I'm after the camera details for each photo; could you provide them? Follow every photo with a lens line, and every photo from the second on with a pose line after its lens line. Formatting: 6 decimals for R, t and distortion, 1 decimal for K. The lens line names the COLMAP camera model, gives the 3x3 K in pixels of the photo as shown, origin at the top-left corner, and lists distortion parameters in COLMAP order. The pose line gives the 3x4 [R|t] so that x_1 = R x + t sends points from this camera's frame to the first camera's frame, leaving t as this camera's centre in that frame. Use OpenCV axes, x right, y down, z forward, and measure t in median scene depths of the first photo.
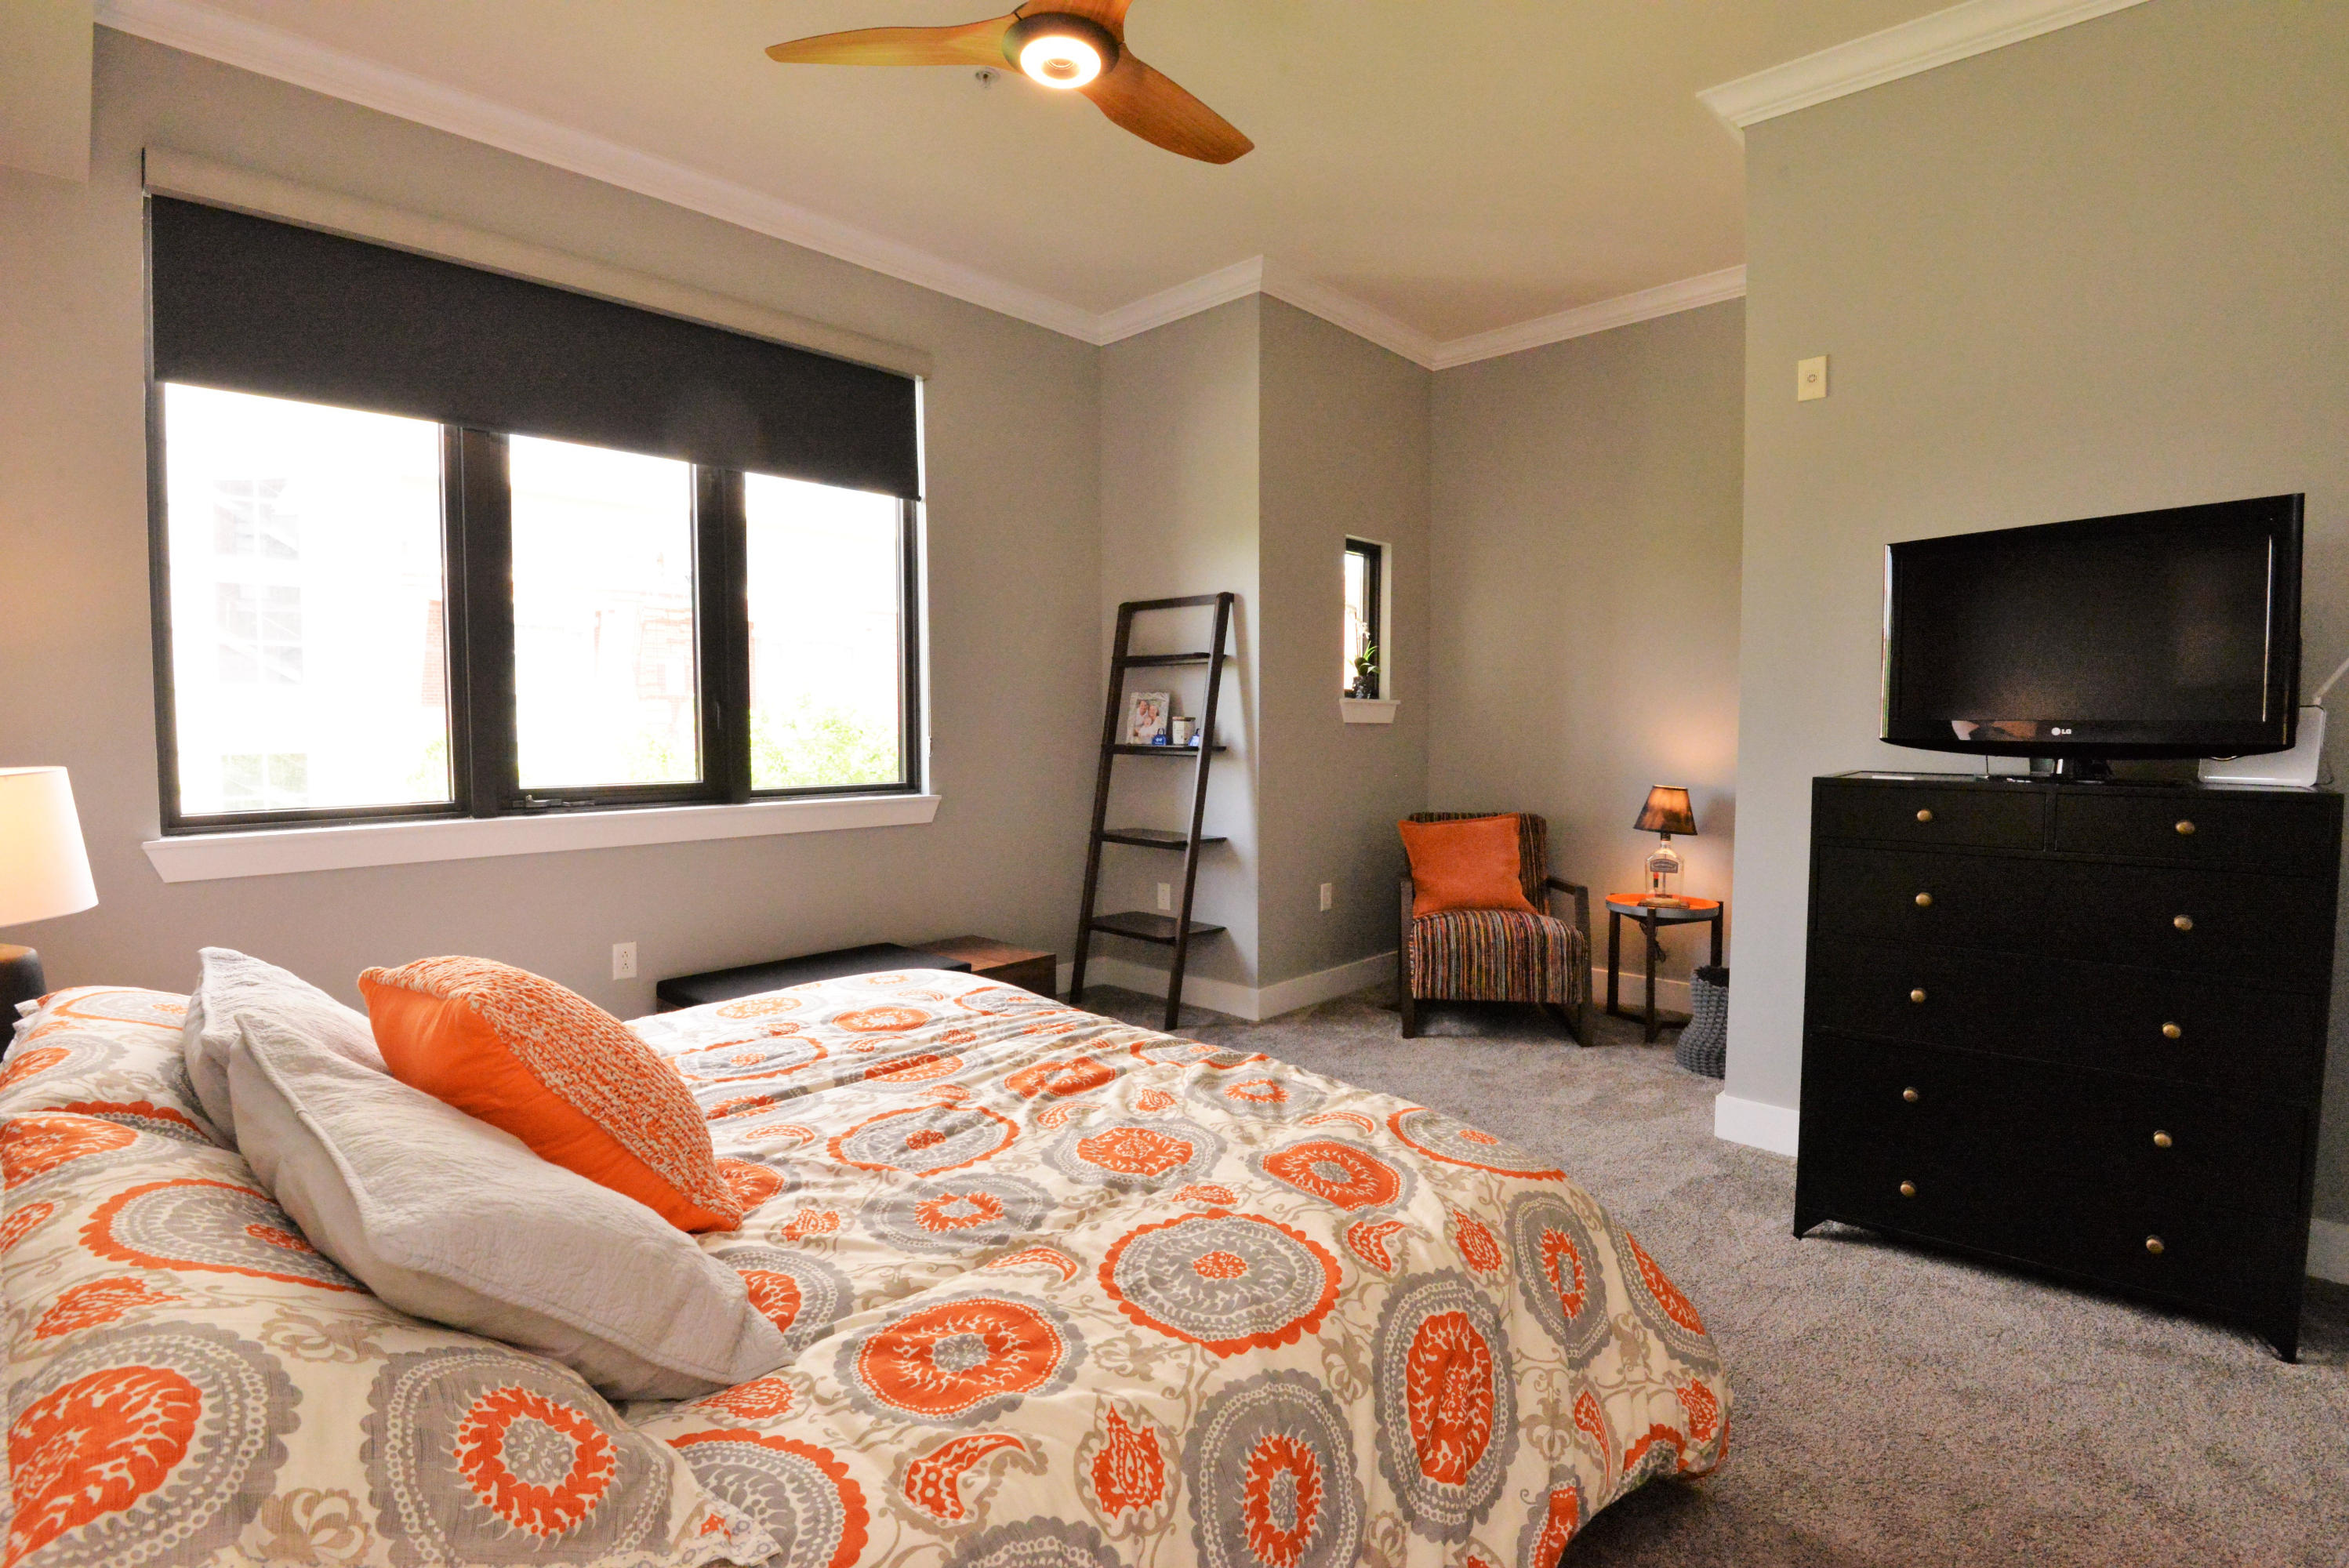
lens RADIAL K [[1073.9, 0, 1181.8], [0, 1073.9, 818.4], [0, 0, 1]] dist [-0.001012, -0.026444]
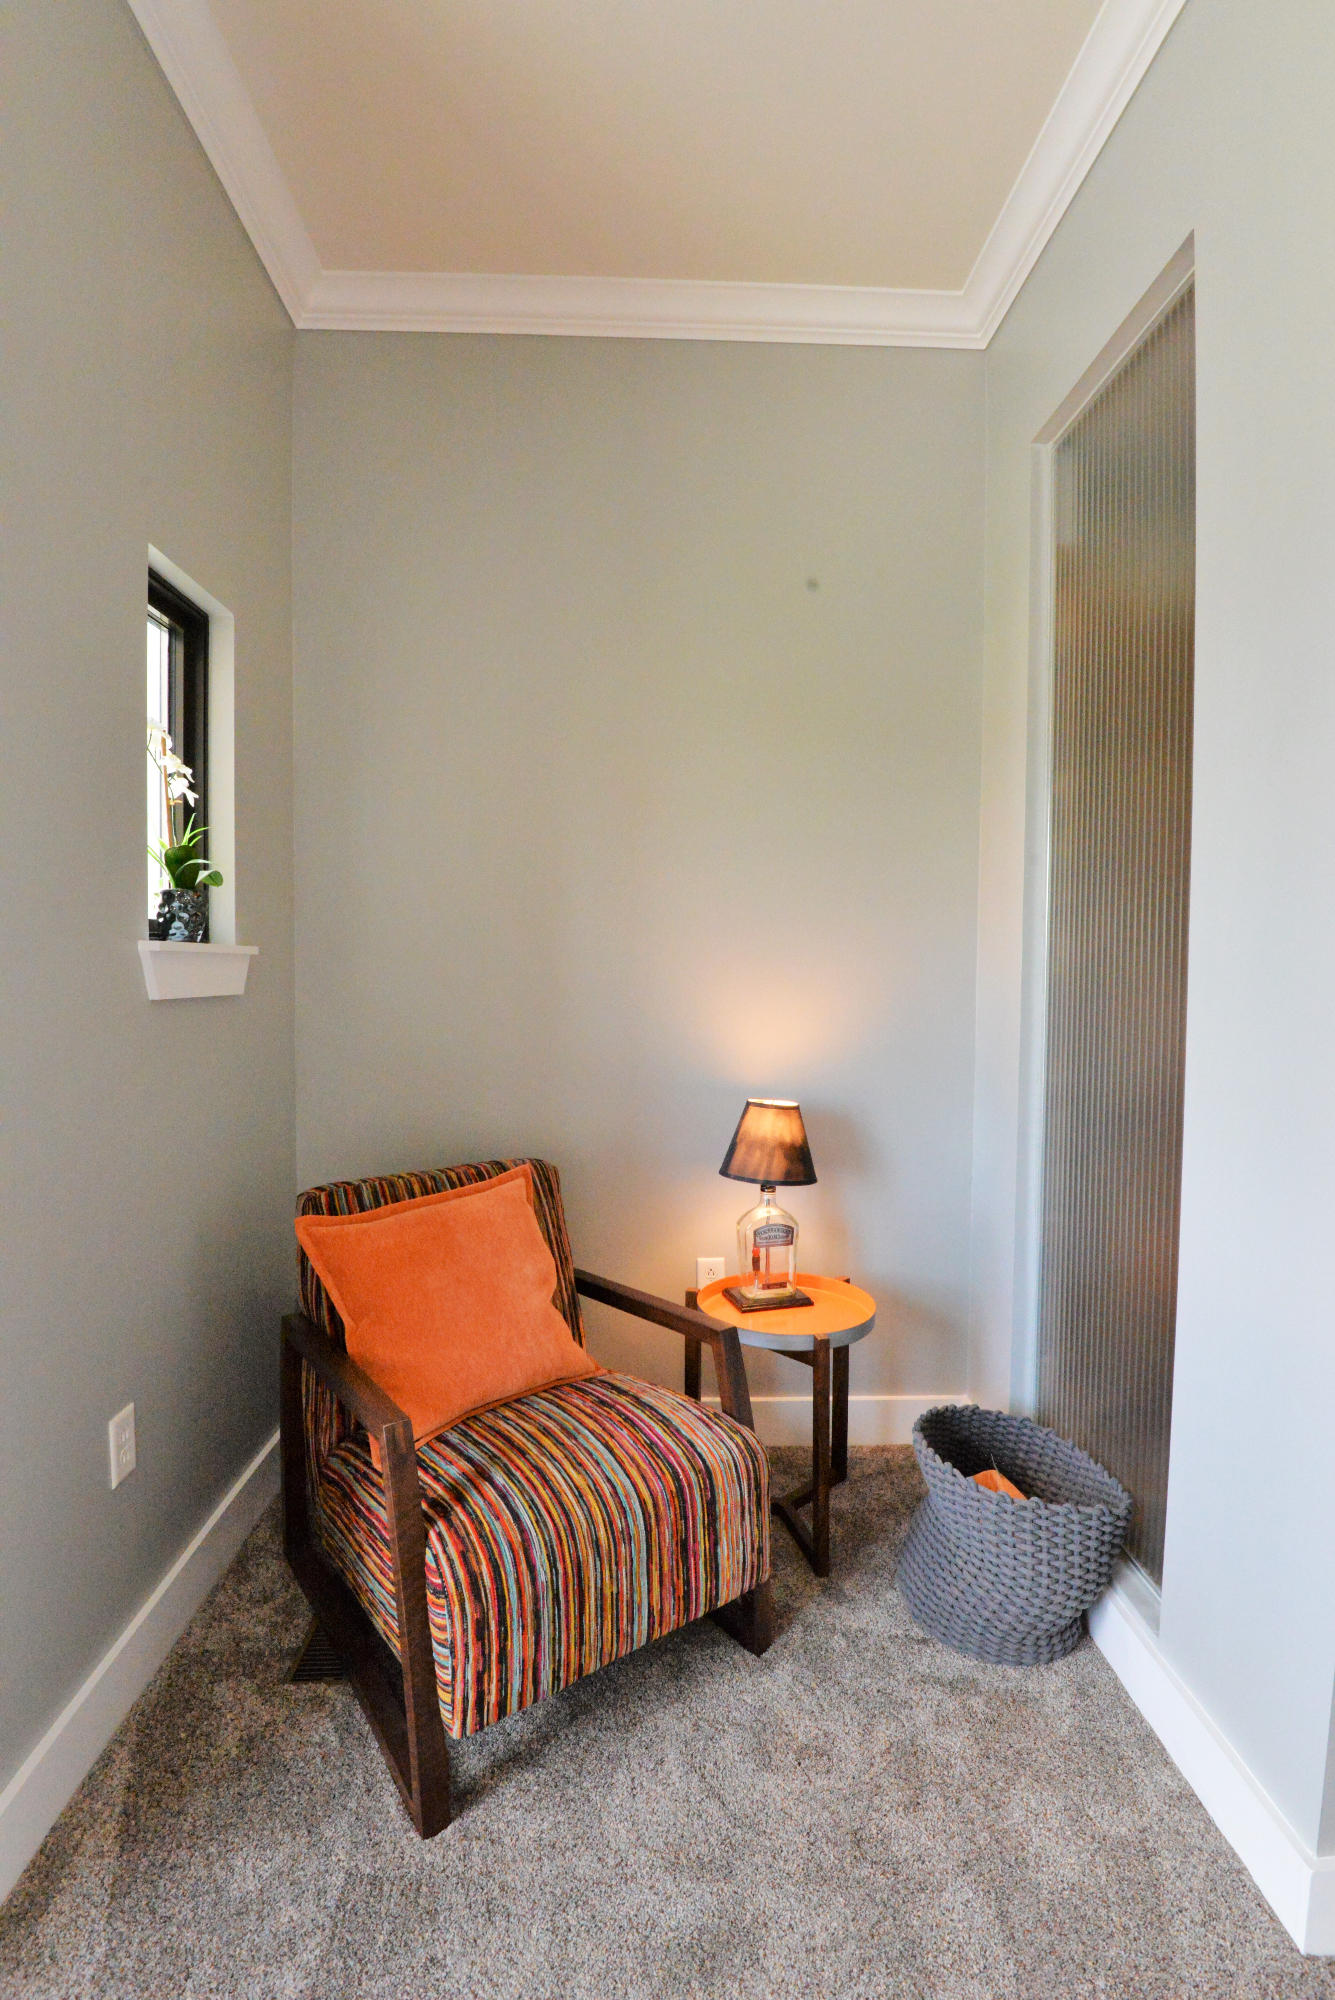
lens RADIAL K [[930.5, 0, 667.5], [0, 930.5, 1000.0], [0, 0, 1]] dist [-0.000406, -0.026415]
pose [[0.703176, -0.022299, 0.710666, 0.041818], [0.049683, 0.998606, -0.017825, -0.081563], [-0.709278, 0.047842, 0.703303, 0.673672]]
